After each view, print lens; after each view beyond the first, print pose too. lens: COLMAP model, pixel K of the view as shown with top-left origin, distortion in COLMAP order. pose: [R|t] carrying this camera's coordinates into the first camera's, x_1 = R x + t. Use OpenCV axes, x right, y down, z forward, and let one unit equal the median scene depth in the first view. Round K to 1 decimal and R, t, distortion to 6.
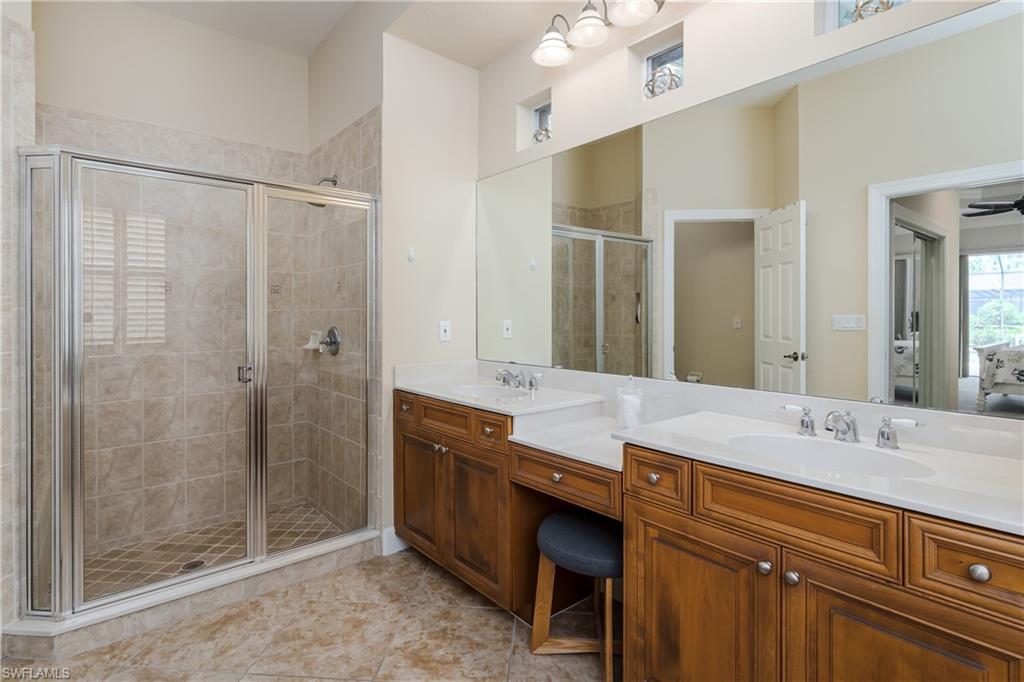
lens RADIAL K [[502.3, 0, 512.0], [0, 502.3, 341.0], [0, 0, 1]] dist [0.002130, 0.000159]
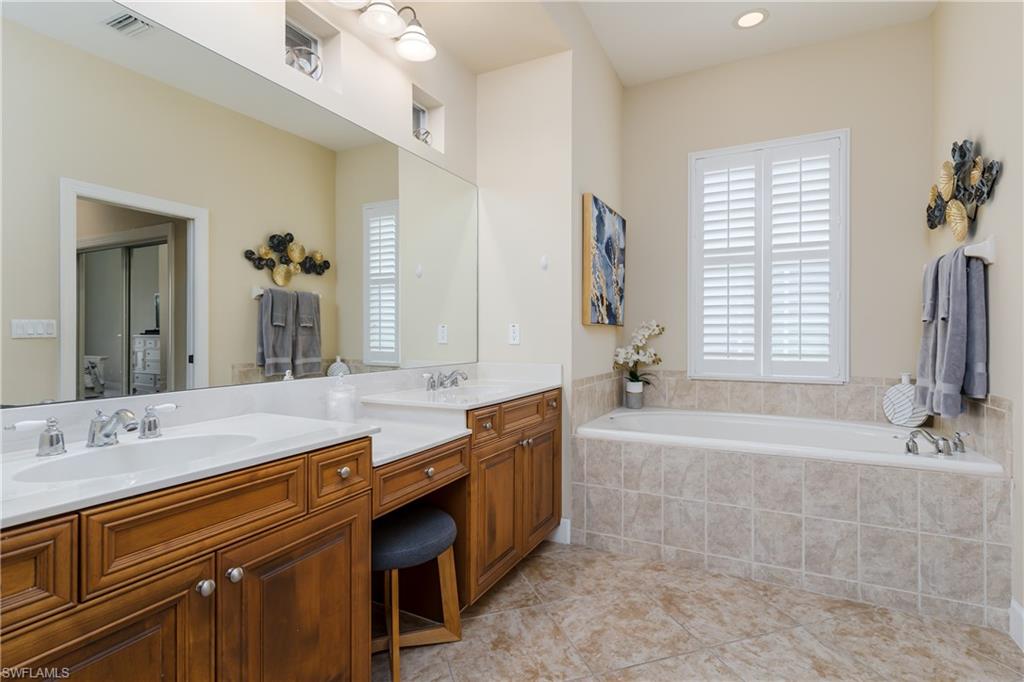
lens RADIAL K [[502.3, 0, 512.0], [0, 502.3, 341.0], [0, 0, 1]] dist [0.002130, 0.000159]
pose [[-0.391184, -0.007771, 0.920280, -0.849395], [0.044990, 0.998607, 0.027556, -0.005920], [-0.919212, 0.052183, -0.390289, 1.176359]]
